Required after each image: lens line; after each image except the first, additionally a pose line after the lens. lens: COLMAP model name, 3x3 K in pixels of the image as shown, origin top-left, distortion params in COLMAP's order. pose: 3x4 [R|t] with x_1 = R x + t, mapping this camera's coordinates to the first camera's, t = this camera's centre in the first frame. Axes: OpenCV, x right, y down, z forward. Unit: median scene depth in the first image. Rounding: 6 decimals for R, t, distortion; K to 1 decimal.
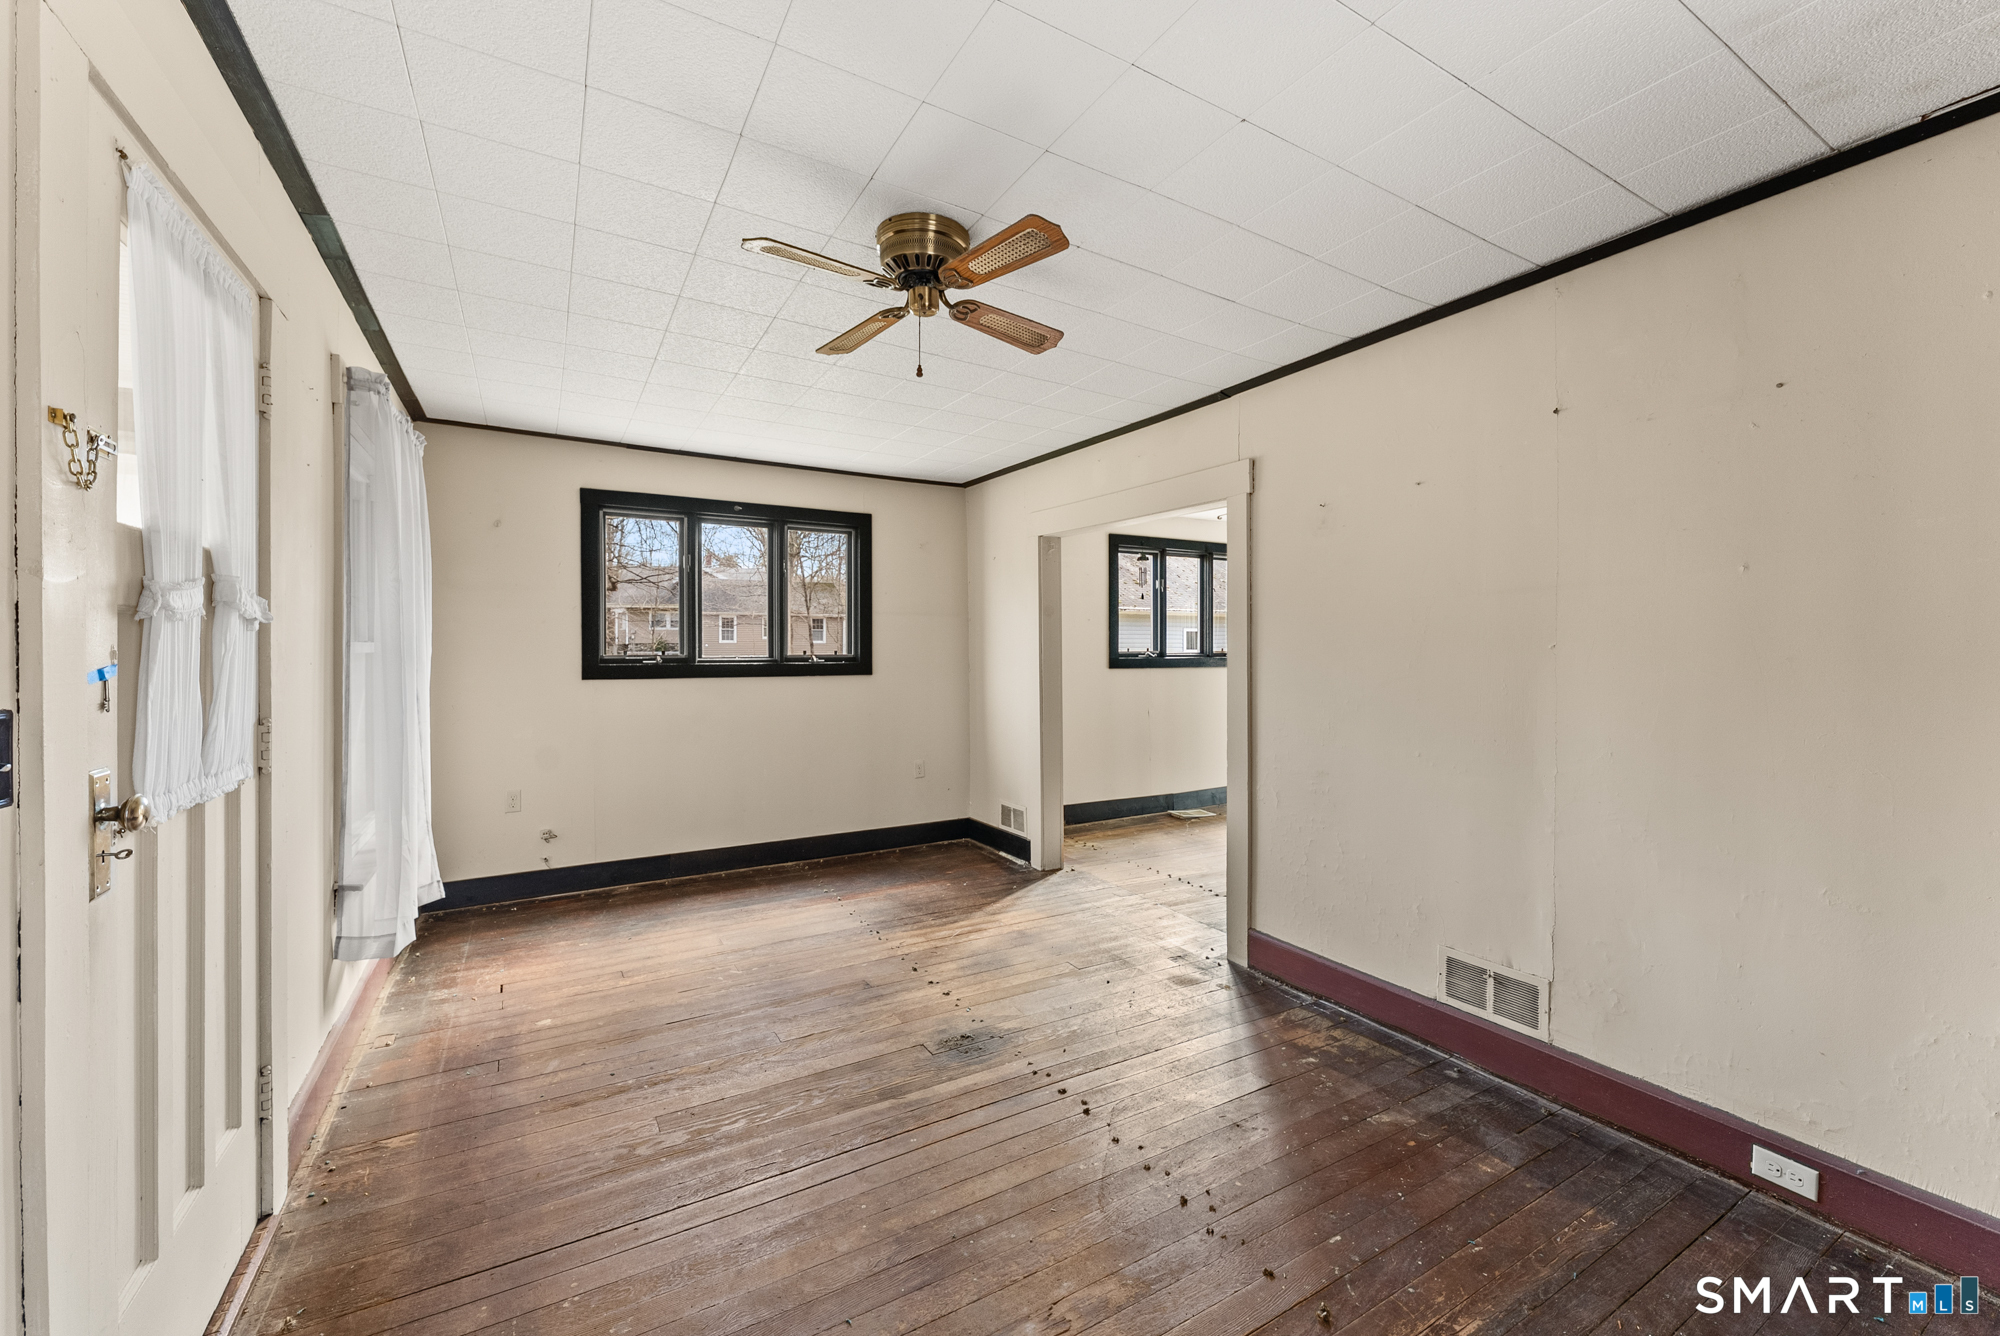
lens RADIAL K [[803.9, 0, 1007.2], [0, 803.9, 643.0], [0, 0, 1]] dist [-0.001135, -0.000267]
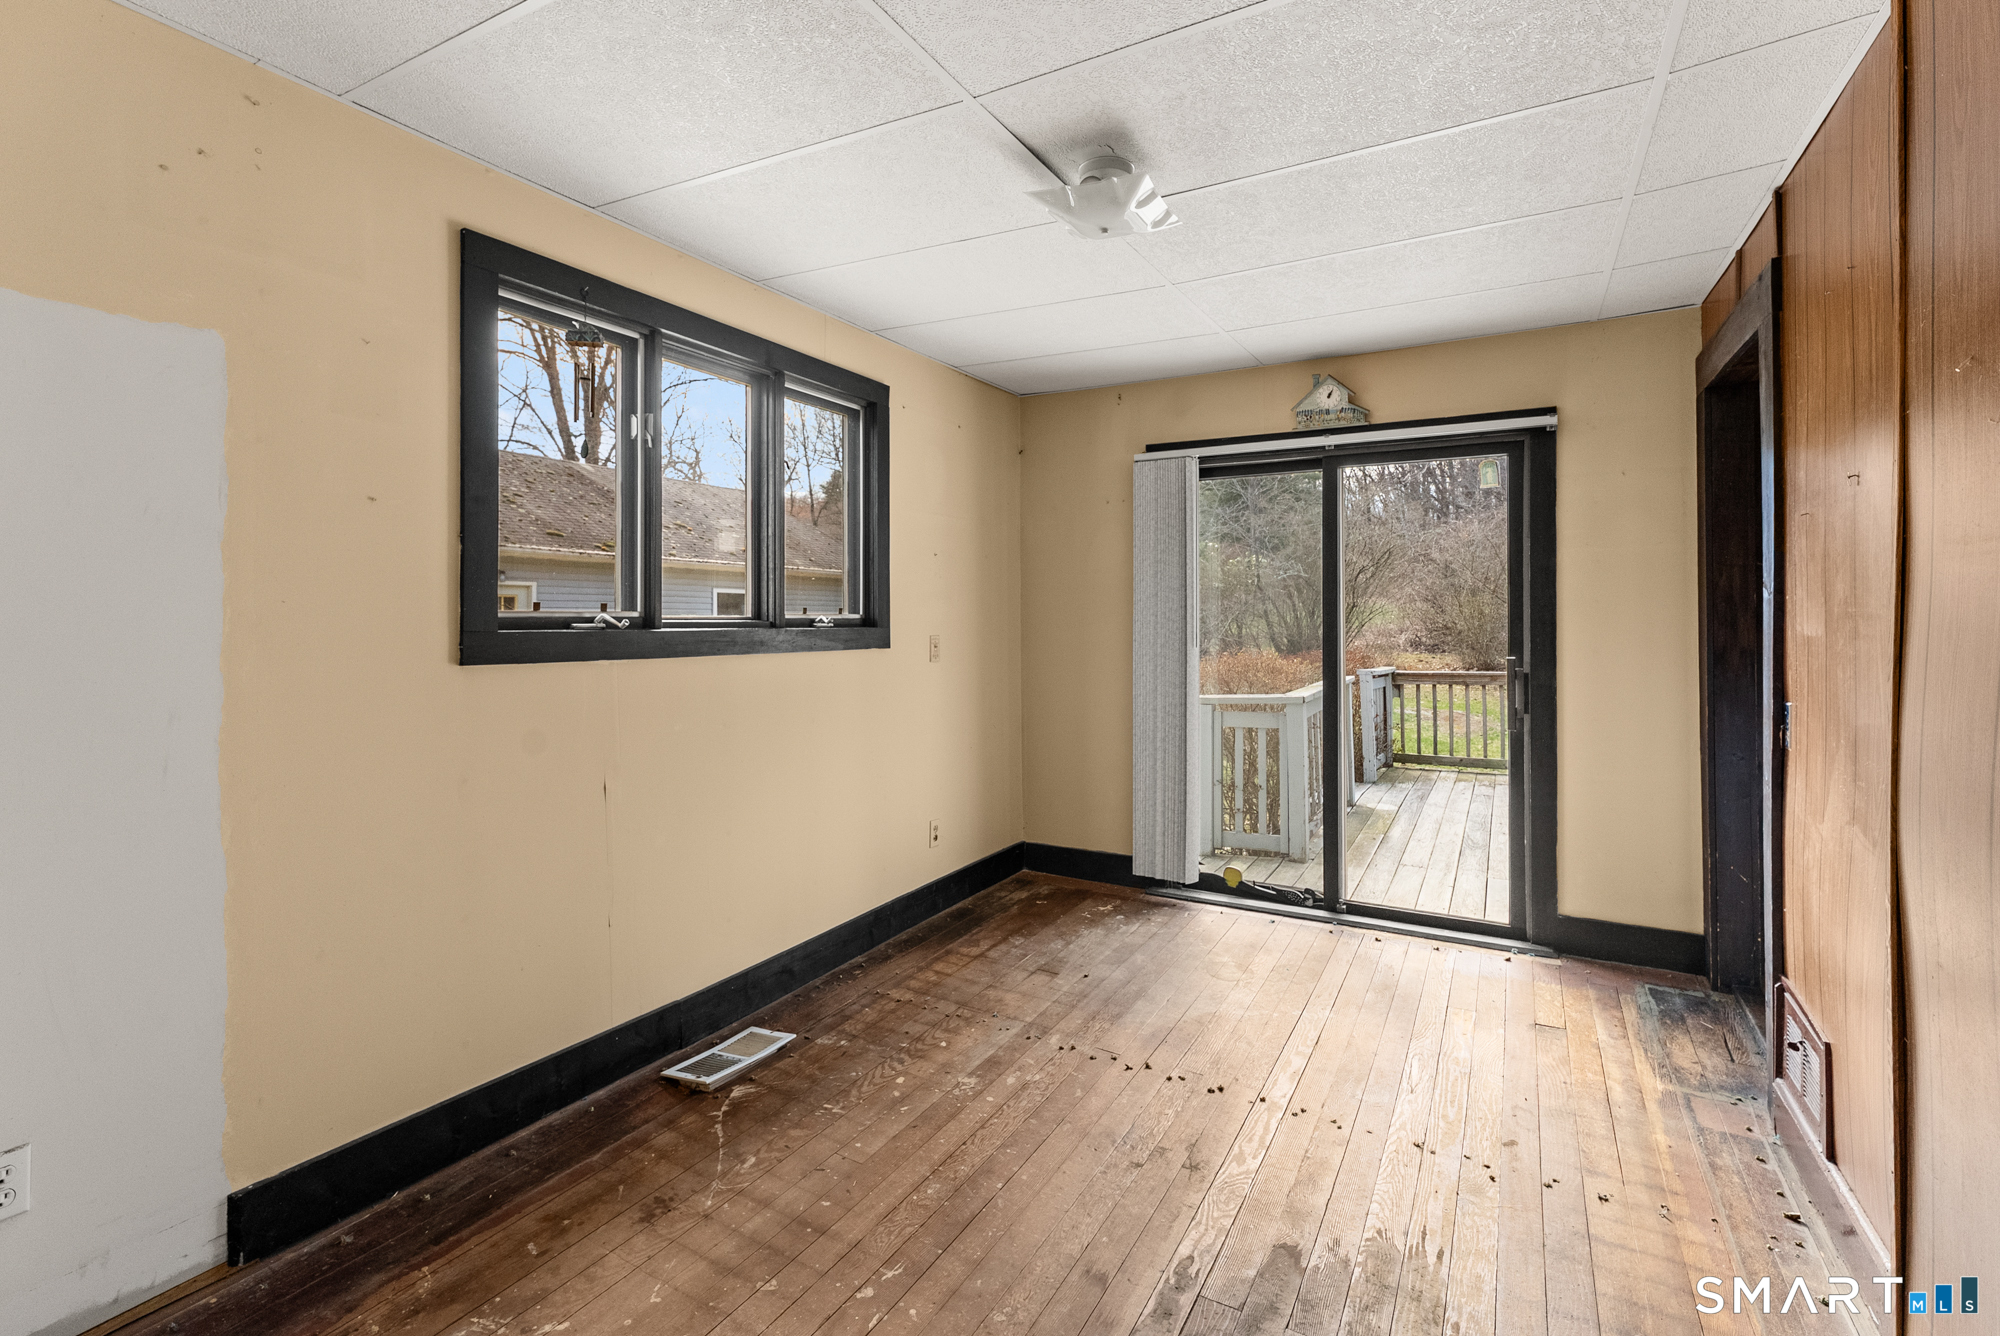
lens RADIAL K [[915.2, 0, 1002.8], [0, 915.2, 613.1], [0, 0, 1]] dist [0.001676, 0.000083]
pose [[0.865629, 0.001503, 0.500684, 0.259295], [-0.001455, 0.999999, -0.000486, 0.021178], [-0.500684, -0.000307, 0.865630, 1.175739]]
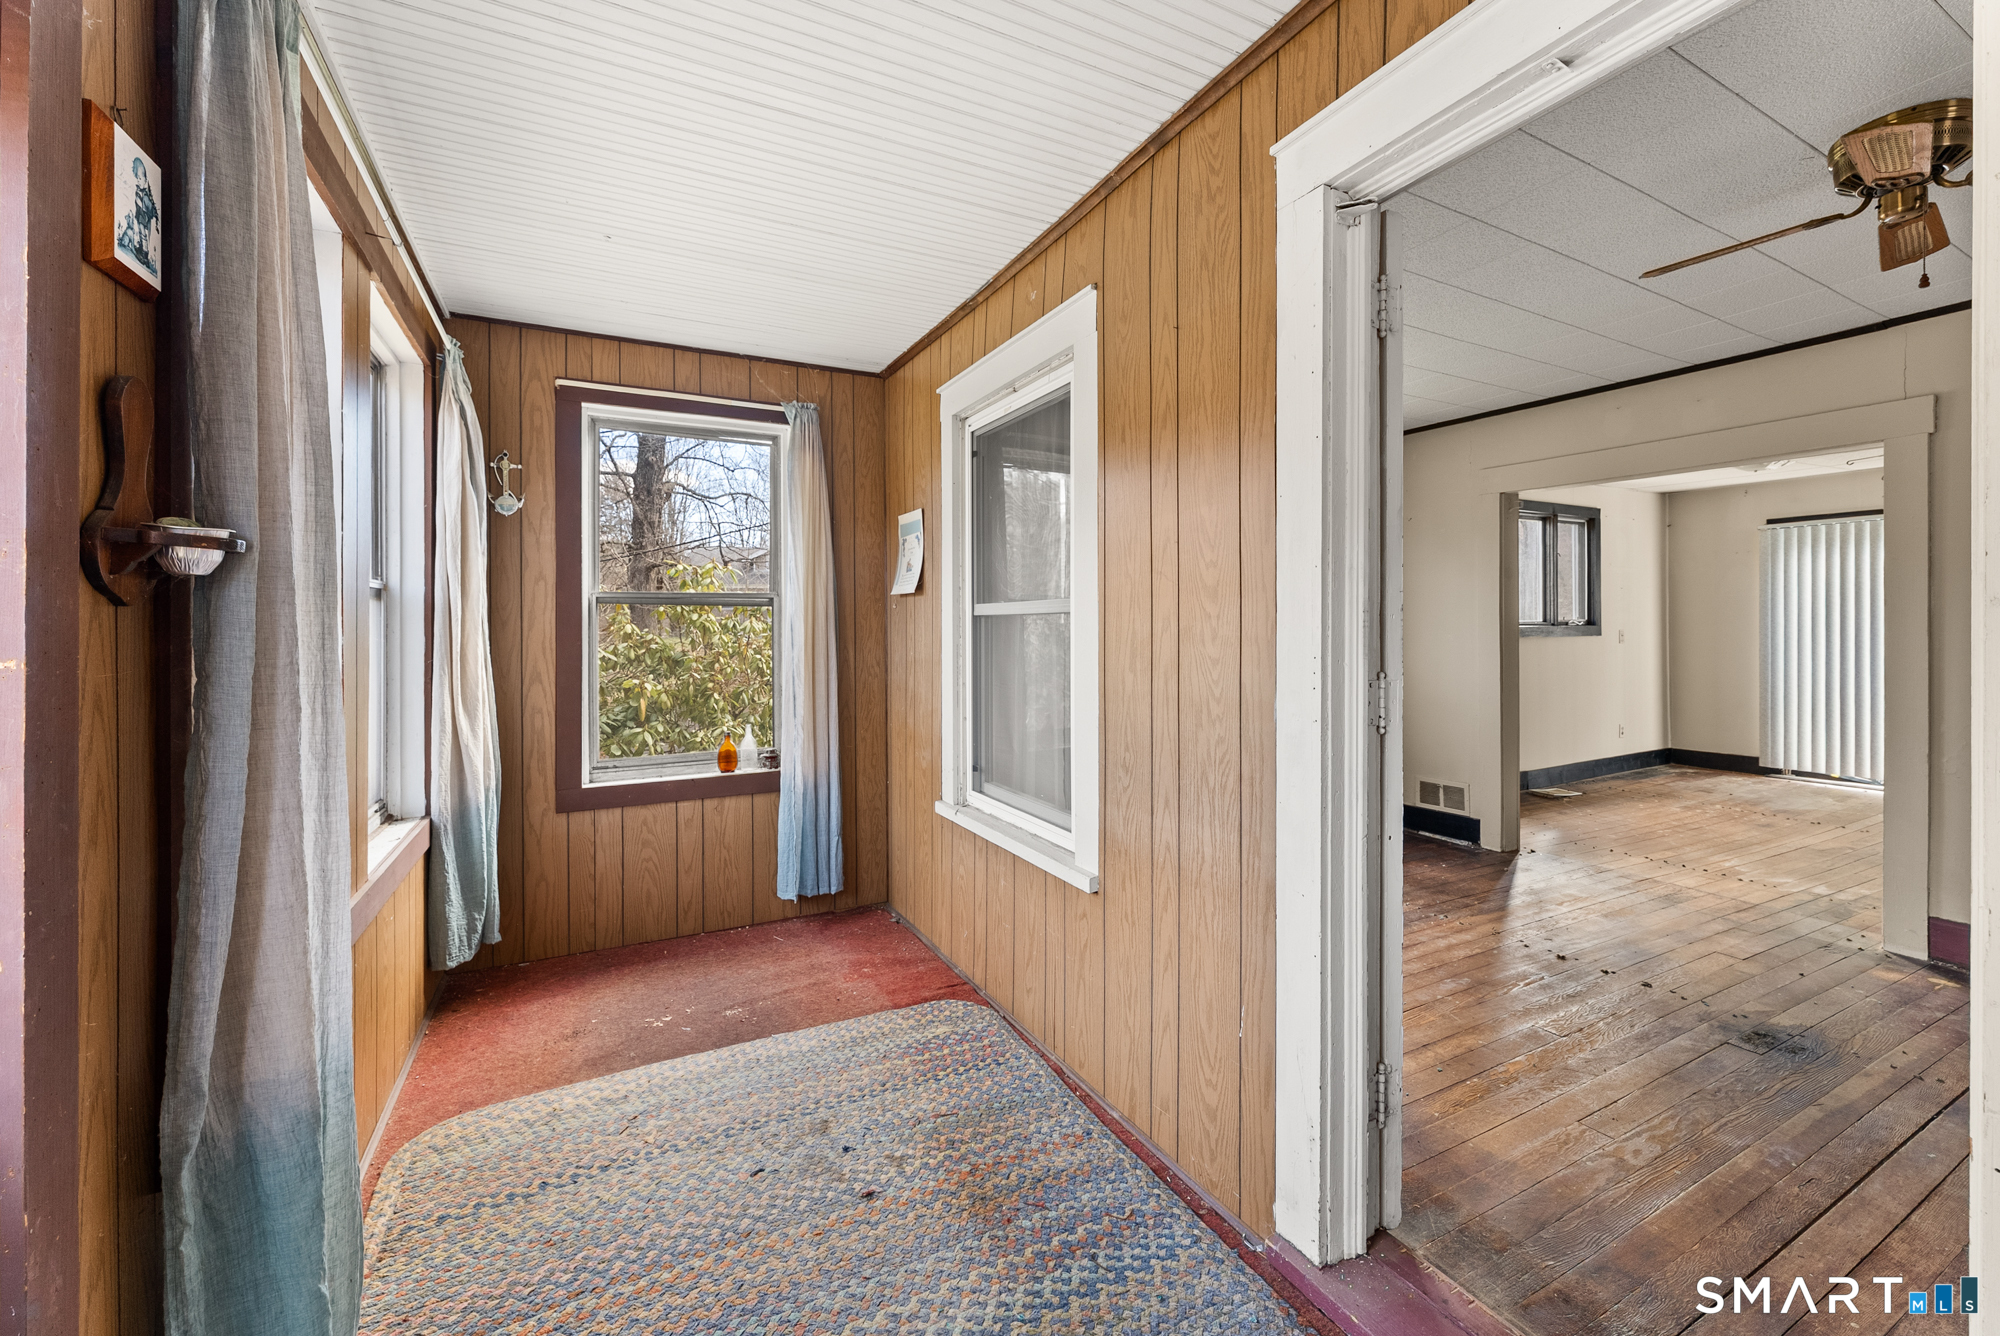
lens RADIAL K [[803.9, 0, 998.2], [0, 803.9, 625.2], [0, 0, 1]] dist [-0.001135, -0.000267]
pose [[0.997952, -0.012202, -0.062797, -0.738640], [0.012251, 0.999925, 0.000384, 0.017744], [0.062787, -0.001152, 0.998026, 0.042386]]
